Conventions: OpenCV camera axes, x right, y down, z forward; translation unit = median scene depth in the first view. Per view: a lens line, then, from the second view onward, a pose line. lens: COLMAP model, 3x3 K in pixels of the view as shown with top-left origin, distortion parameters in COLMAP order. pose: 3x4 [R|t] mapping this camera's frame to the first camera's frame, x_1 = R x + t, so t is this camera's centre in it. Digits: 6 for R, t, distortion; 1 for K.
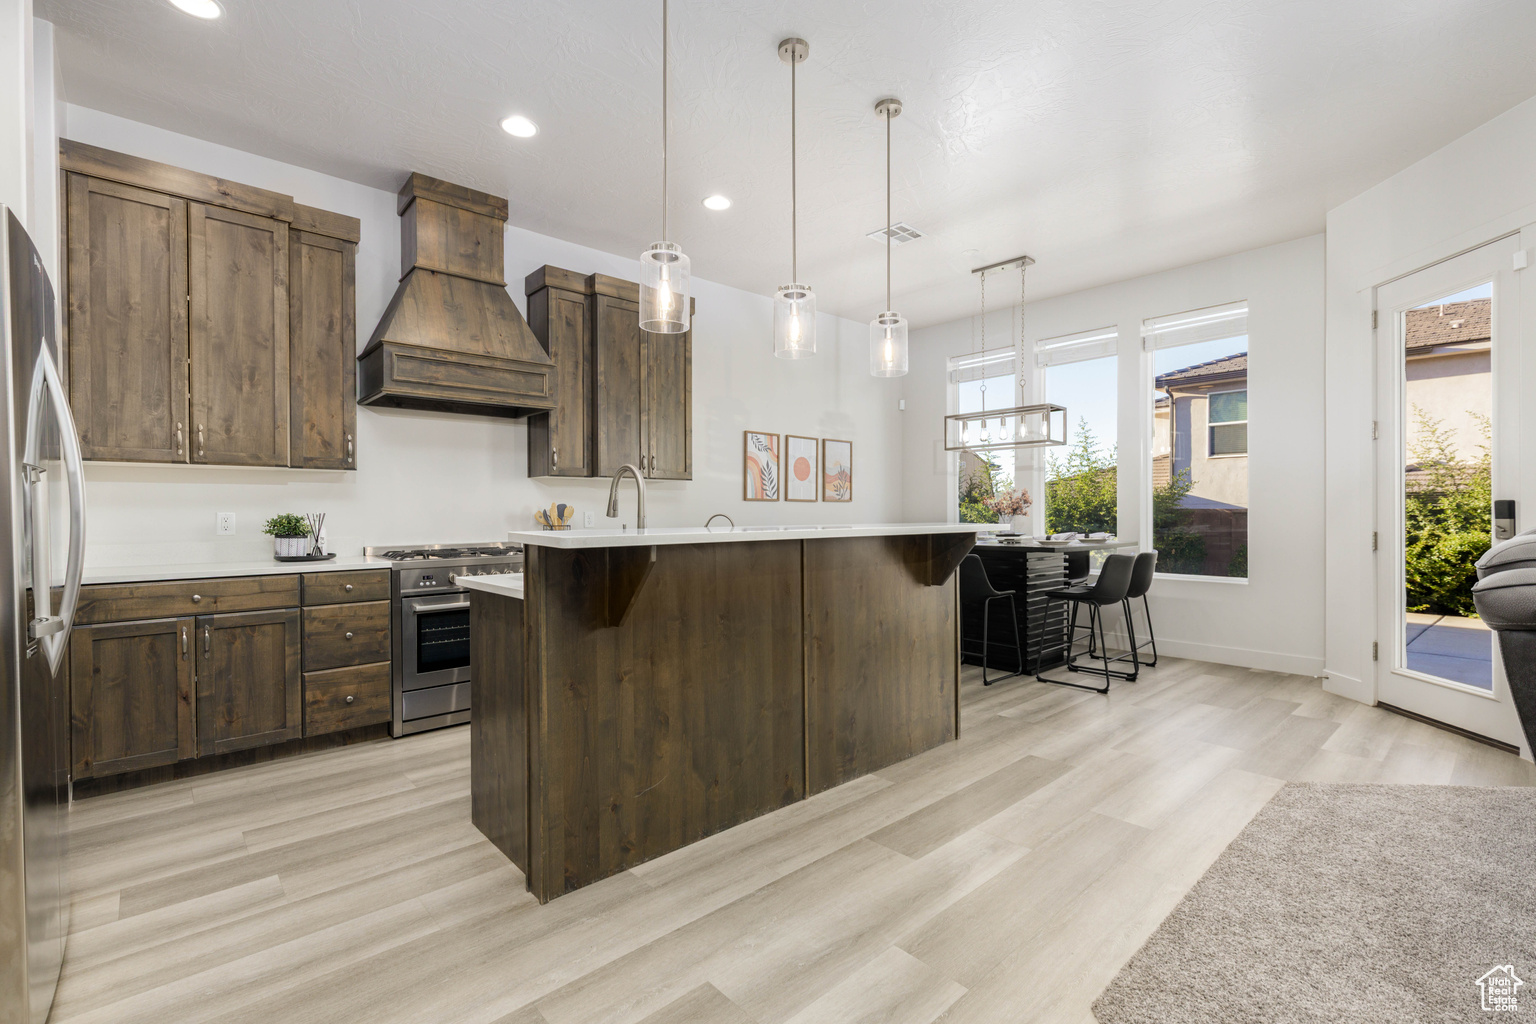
lens RADIAL K [[685.6, 0, 772.0], [0, 685.6, 514.5], [0, 0, 1]] dist [0.002186, -0.001277]
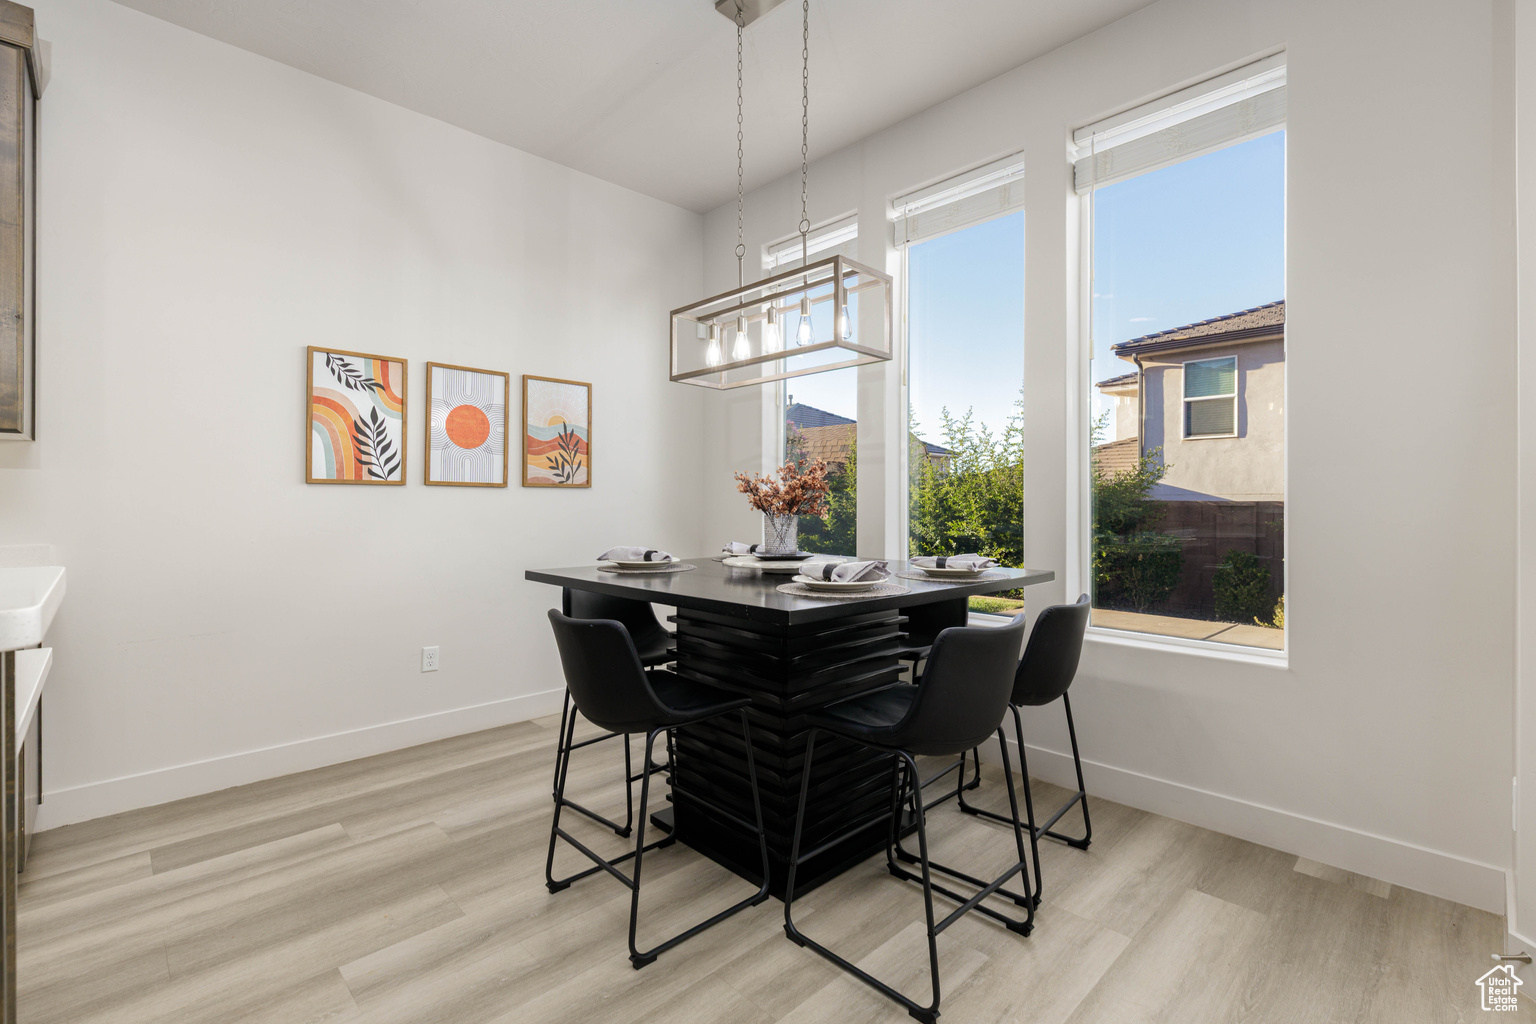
lens RADIAL K [[685.6, 0, 770.2], [0, 685.6, 502.8], [0, 0, 1]] dist [0.002186, -0.001277]
pose [[0.999590, 0.001467, 0.028610, 0.435832], [-0.001353, 0.999991, -0.004027, -0.006332], [-0.028615, 0.003987, 0.999583, 0.719109]]
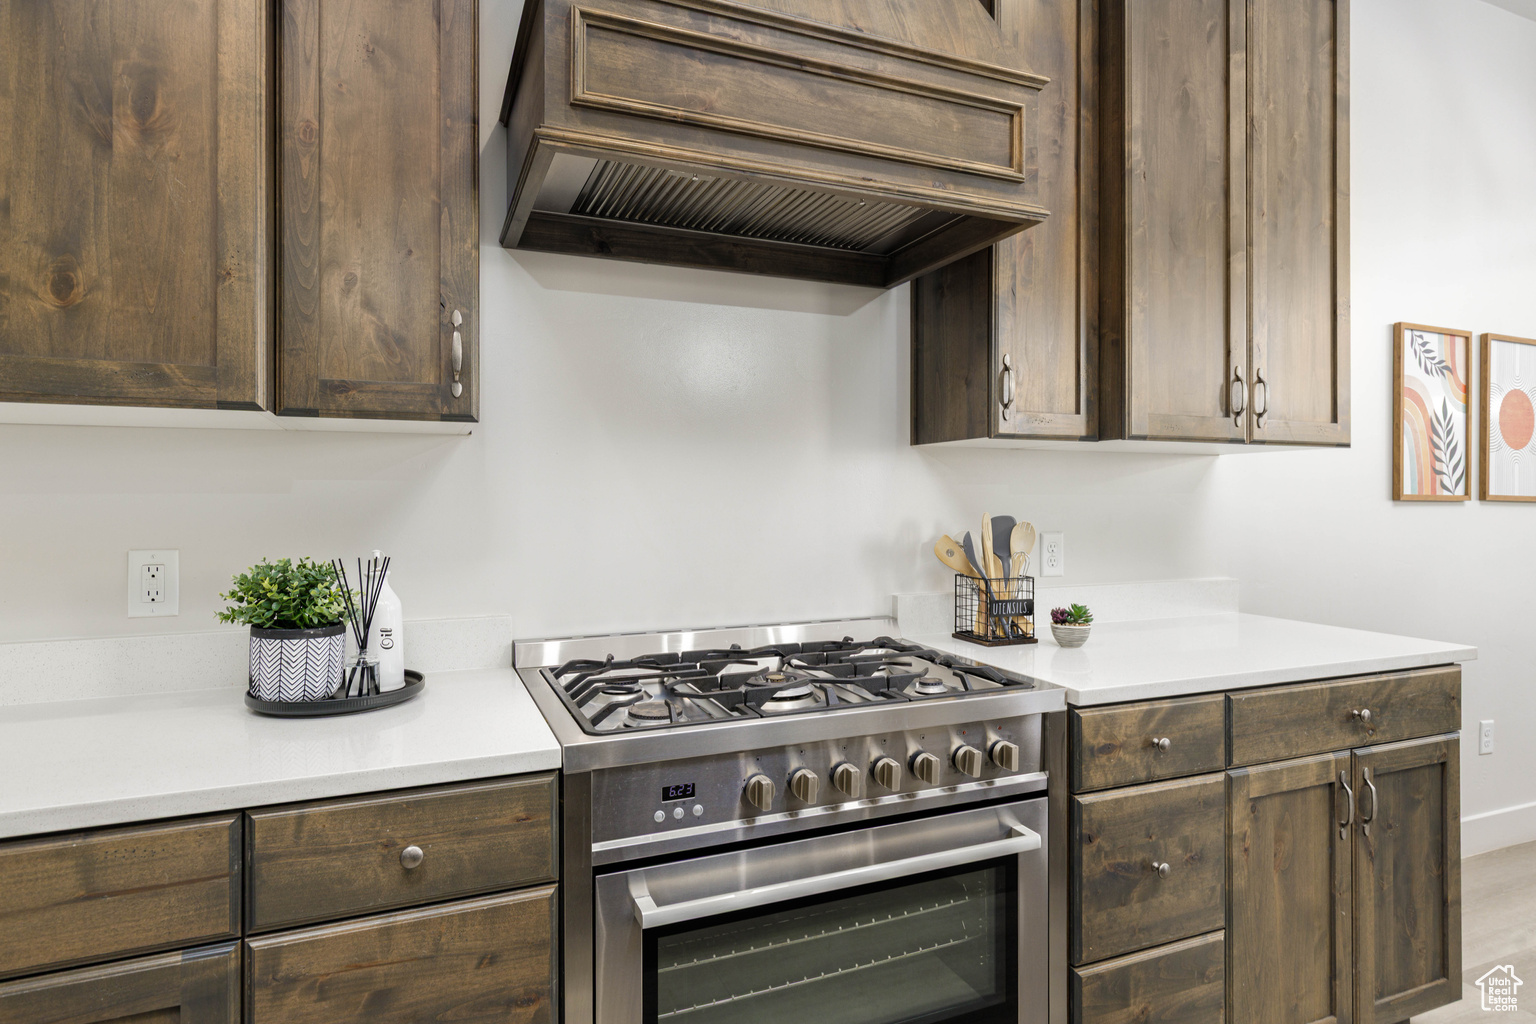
lens RADIAL K [[855.0, 0, 766.5], [0, 855.0, 496.8], [0, 0, 1]] dist [0.000751, -0.000492]
pose [[0.941752, -0.000828, -0.336306, -0.321728], [-0.003025, 0.999936, -0.010933, -0.024078], [0.336294, 0.011314, 0.941689, 0.625516]]
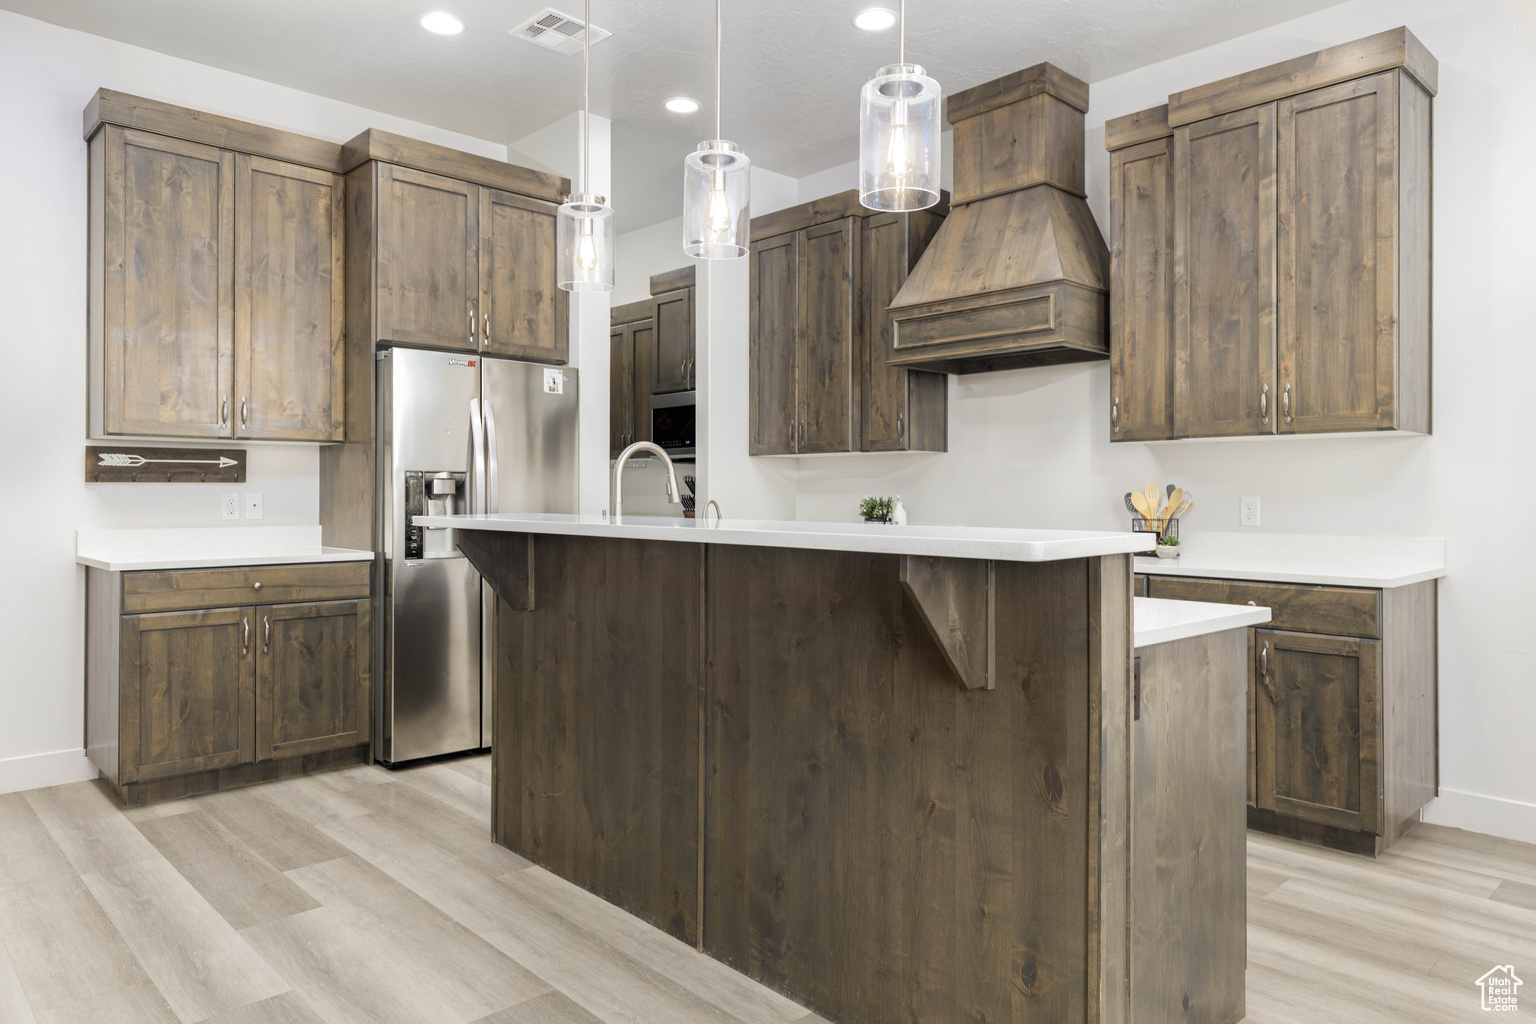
lens RADIAL K [[999.3, 0, 782.1], [0, 999.3, 489.9], [0, 0, 1]] dist [-0.003195, -0.000790]
pose [[0.027492, -0.002740, -0.999618, 0.686025], [-0.008523, 0.999959, -0.002976, -0.005788], [0.999586, 0.008601, 0.027467, 0.738949]]
